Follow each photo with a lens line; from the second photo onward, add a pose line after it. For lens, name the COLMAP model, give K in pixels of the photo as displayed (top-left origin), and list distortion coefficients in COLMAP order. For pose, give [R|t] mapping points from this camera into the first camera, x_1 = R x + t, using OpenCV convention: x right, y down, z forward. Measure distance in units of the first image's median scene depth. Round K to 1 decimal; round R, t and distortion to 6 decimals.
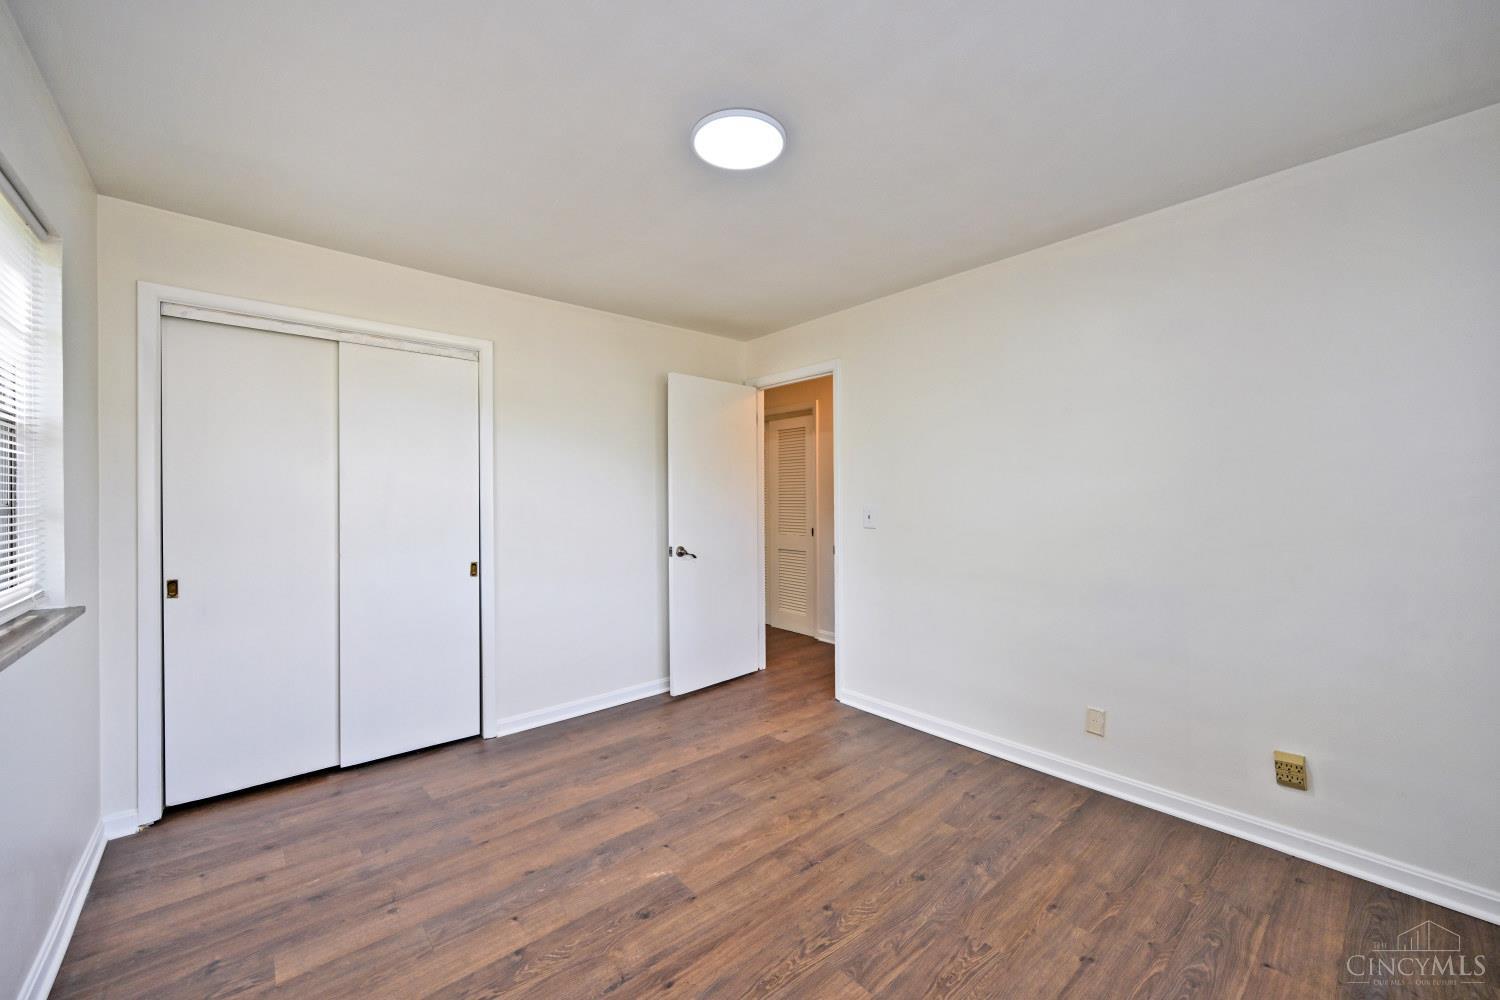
lens RADIAL K [[592.9, 0, 754.3], [0, 592.9, 503.3], [0, 0, 1]] dist [0.000506, 0.000322]
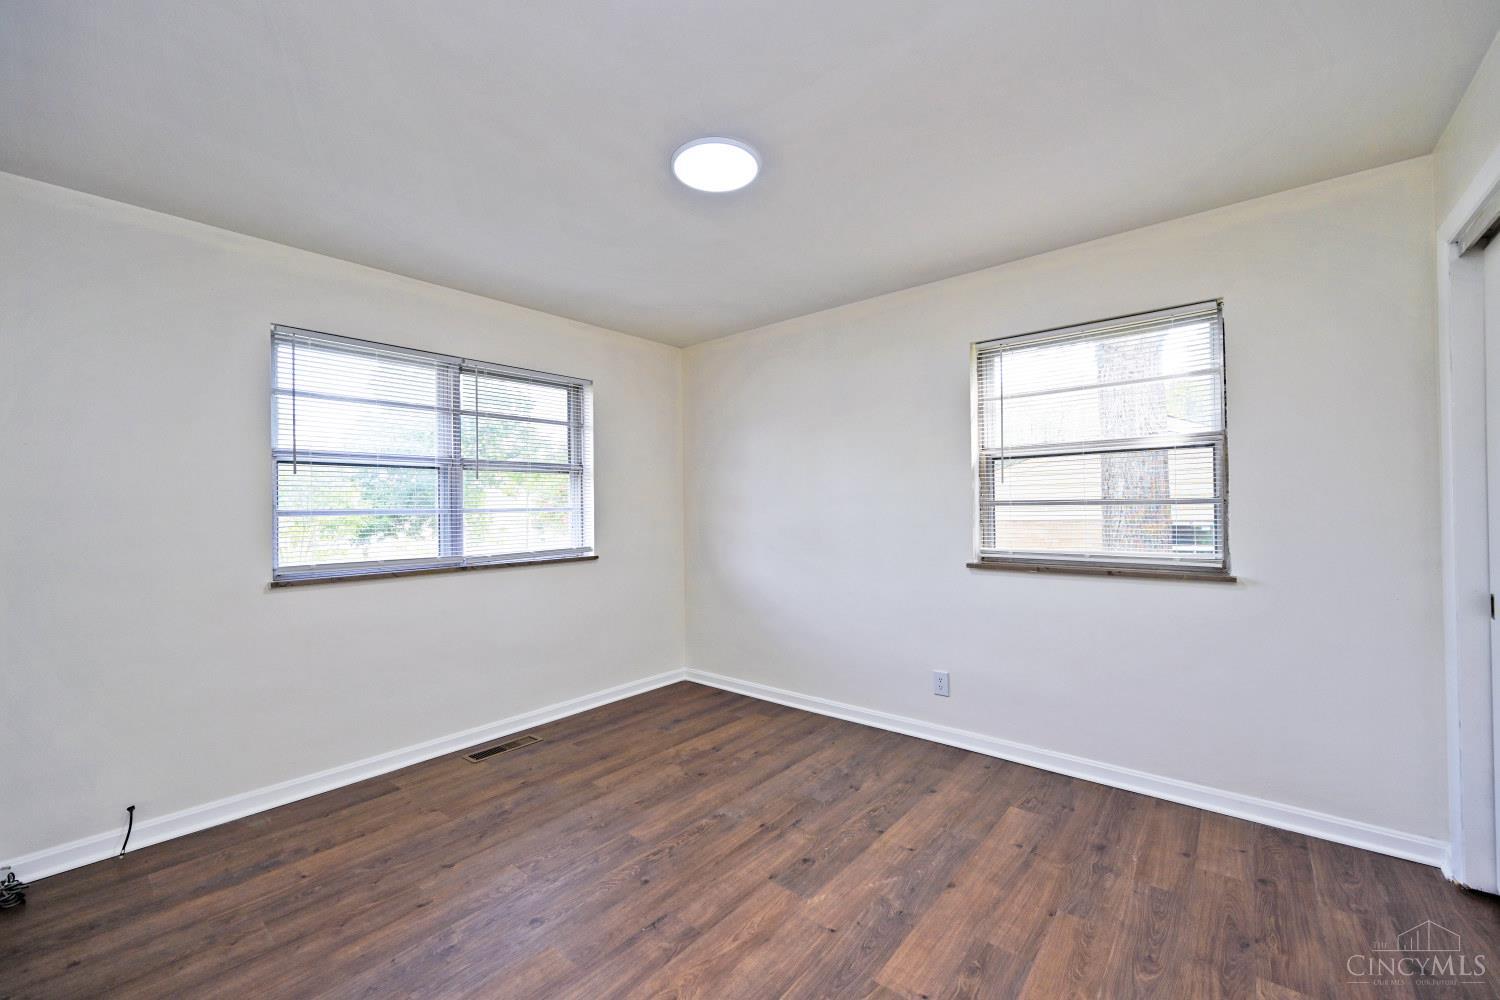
lens RADIAL K [[592.9, 0, 739.1], [0, 592.9, 501.5], [0, 0, 1]] dist [0.000506, 0.000322]
pose [[-0.990197, 0.018091, -0.138505, 0.080295], [0.018513, 0.999827, -0.001761, -0.004250], [0.138449, -0.004307, -0.990360, 1.850579]]
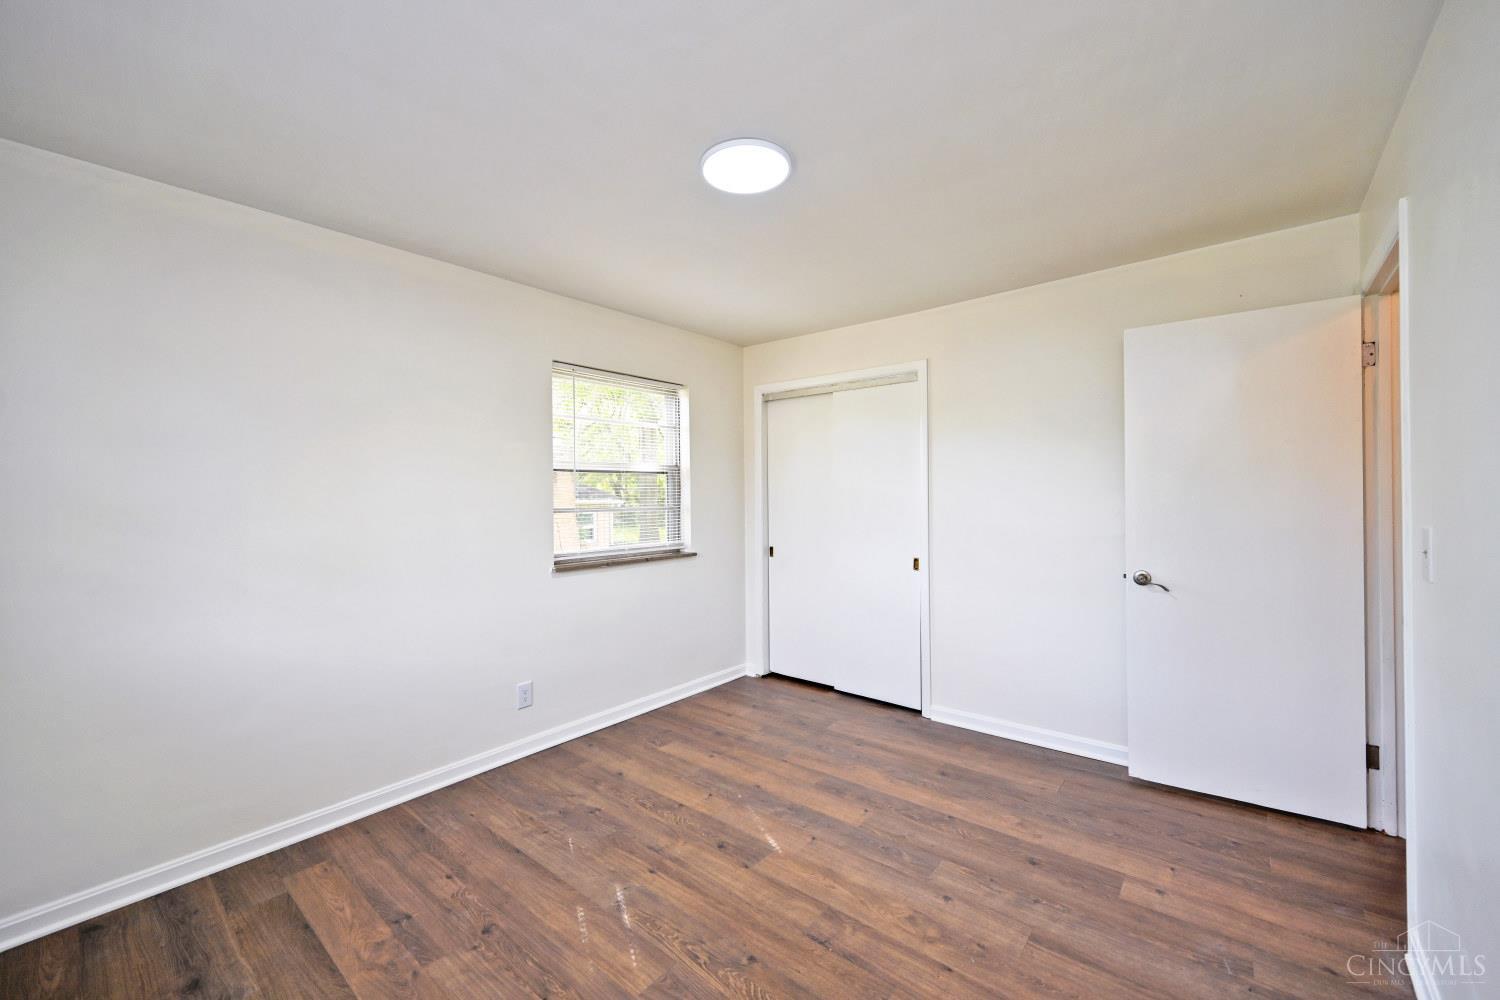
lens RADIAL K [[592.9, 0, 743.7], [0, 592.9, 501.7], [0, 0, 1]] dist [0.000506, 0.000322]
pose [[0.141354, 0.011466, -0.989893, 0.902419], [0.000503, 0.999932, 0.011654, -0.032710], [0.989959, -0.002145, 0.141339, 0.758735]]
